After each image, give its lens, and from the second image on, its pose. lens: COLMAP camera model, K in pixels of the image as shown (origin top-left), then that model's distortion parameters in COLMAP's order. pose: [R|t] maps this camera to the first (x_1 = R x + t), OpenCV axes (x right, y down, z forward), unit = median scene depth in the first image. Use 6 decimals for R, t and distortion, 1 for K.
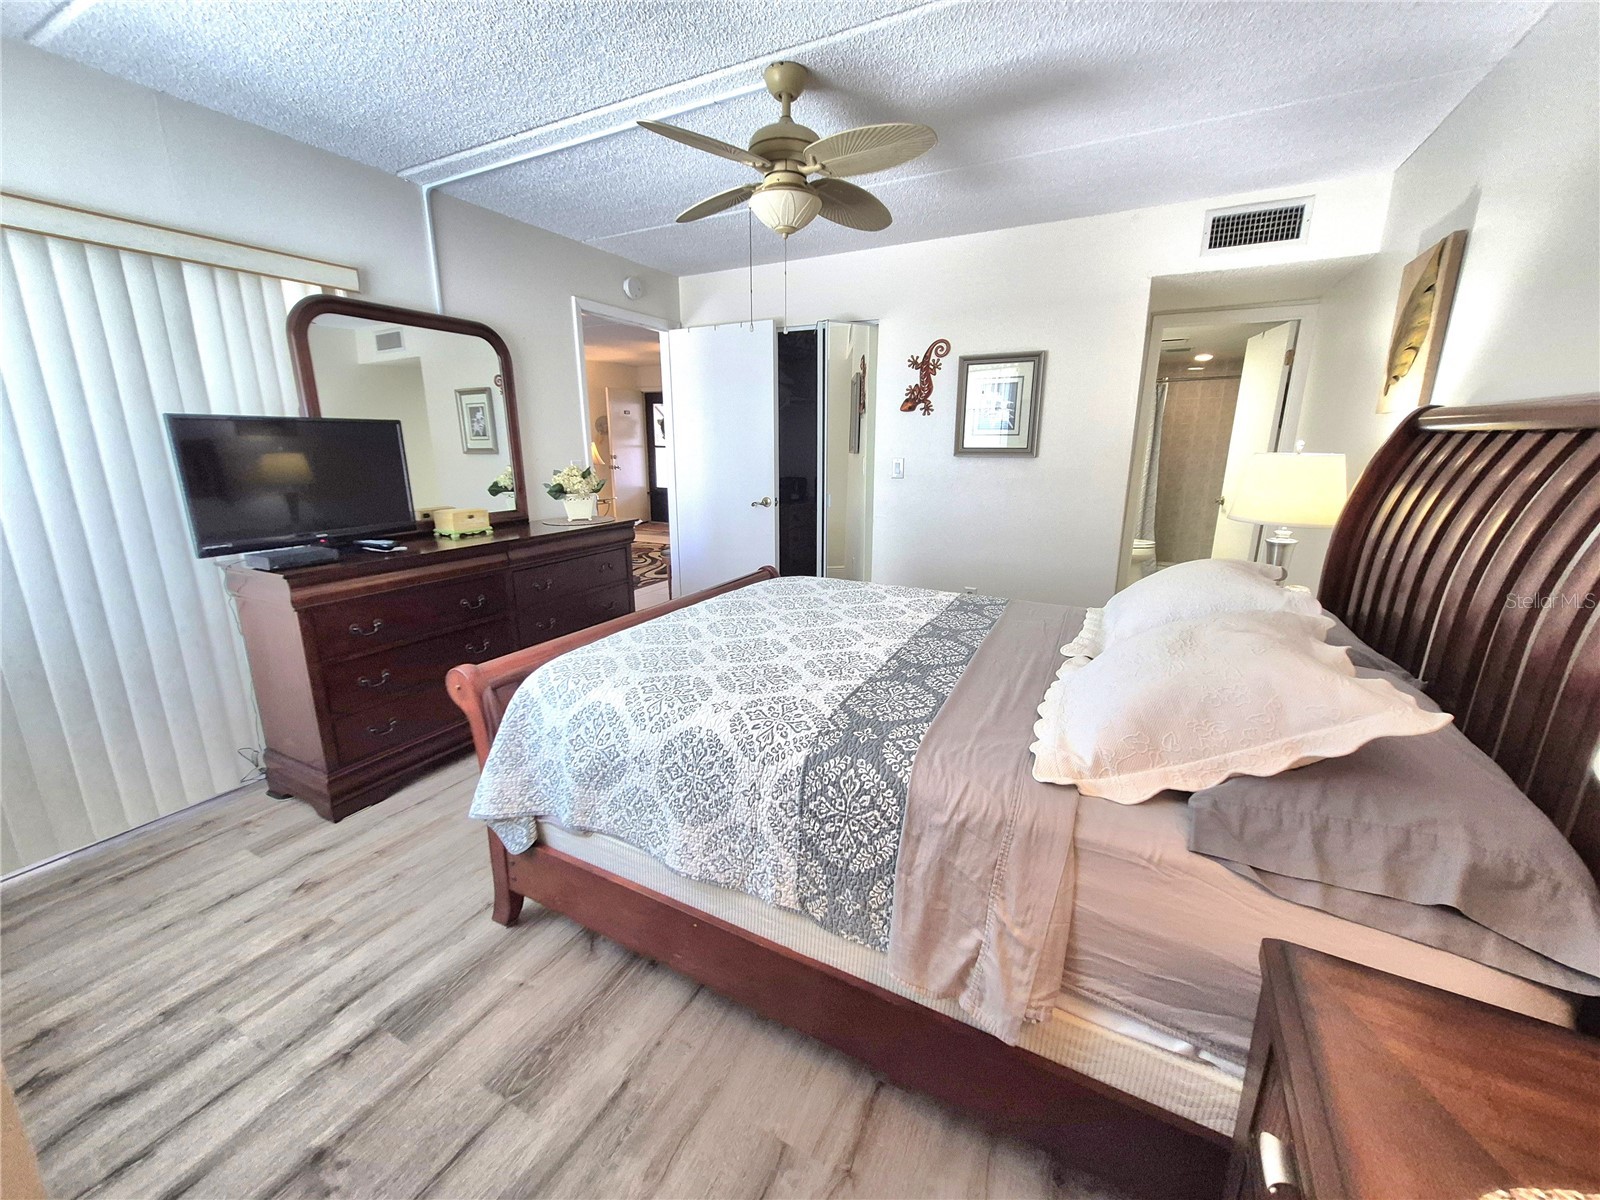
lens RADIAL K [[630.1, 0, 804.6], [0, 630.1, 590.1], [0, 0, 1]] dist [0.011763, -0.003415]
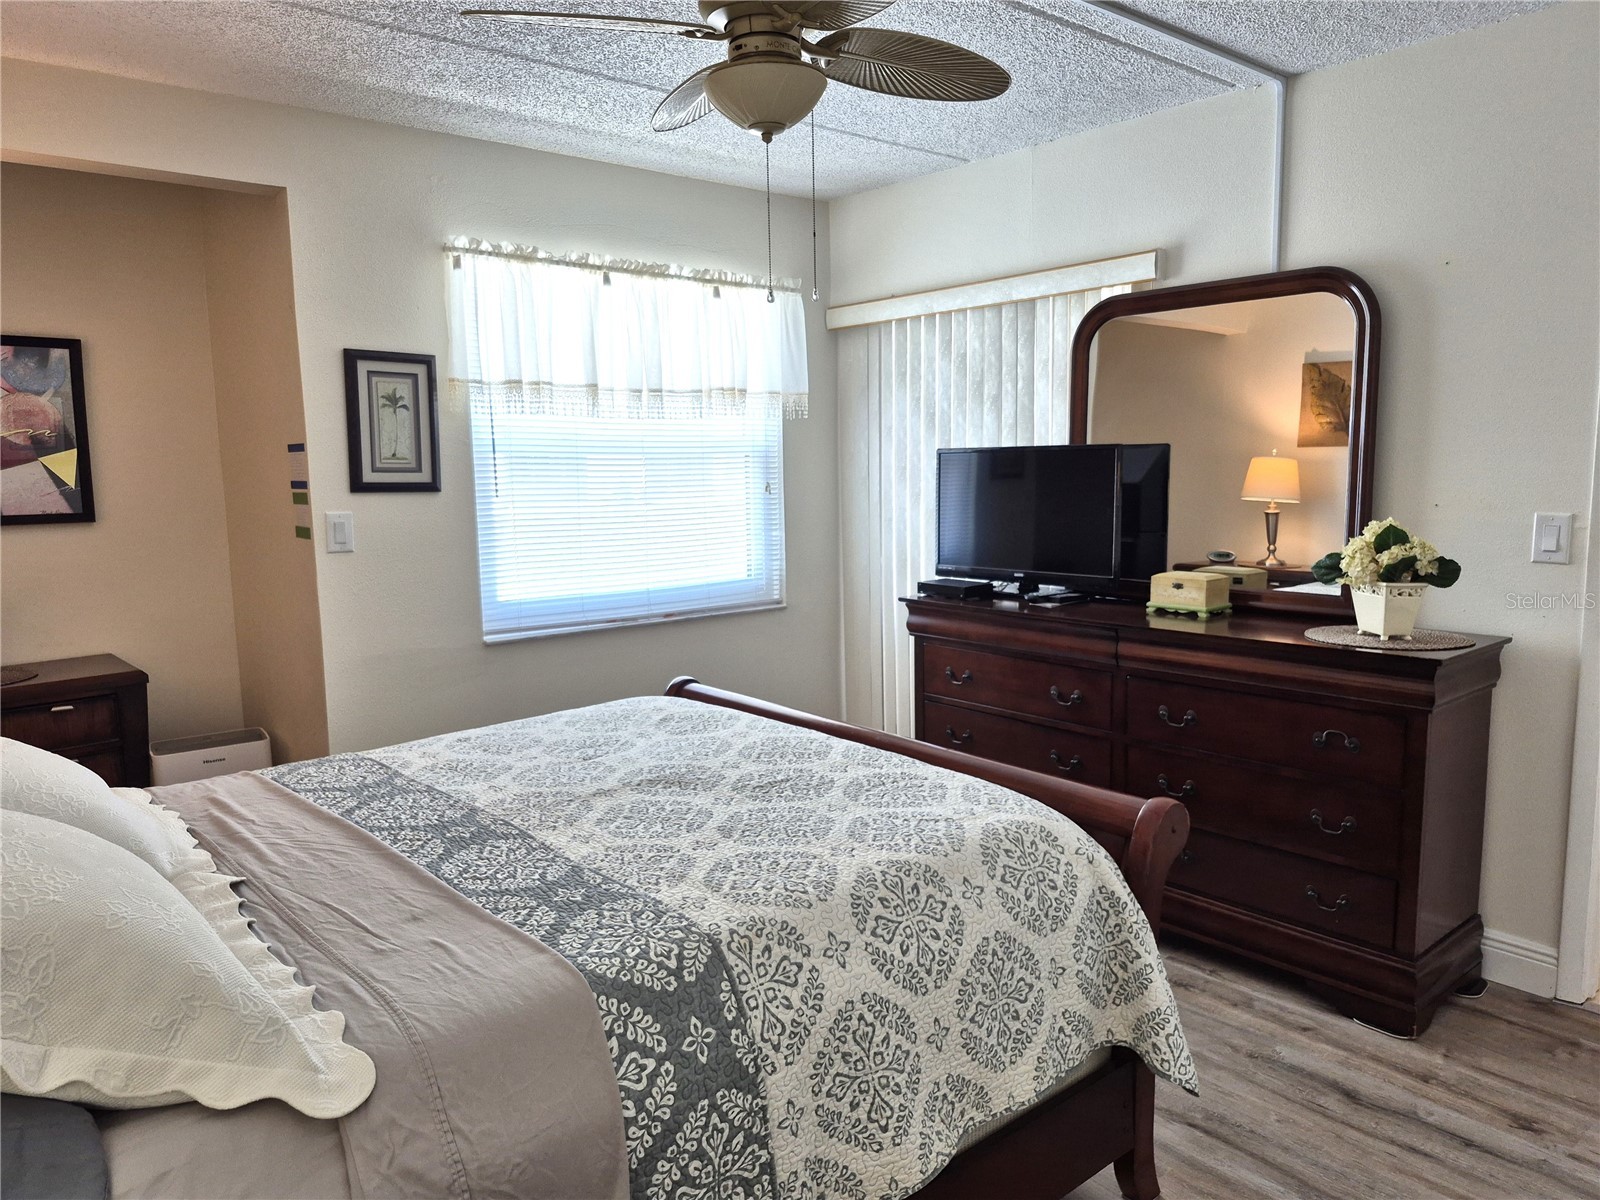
lens RADIAL K [[1110.0, 0, 801.9], [0, 1110.0, 605.6], [0, 0, 1]] dist [0.055222, -0.060694]
pose [[-0.387261, 0.117371, -0.914469, 0.847488], [-0.199998, 0.957551, 0.207596, -0.329772], [0.900017, 0.263286, -0.347348, 1.358770]]
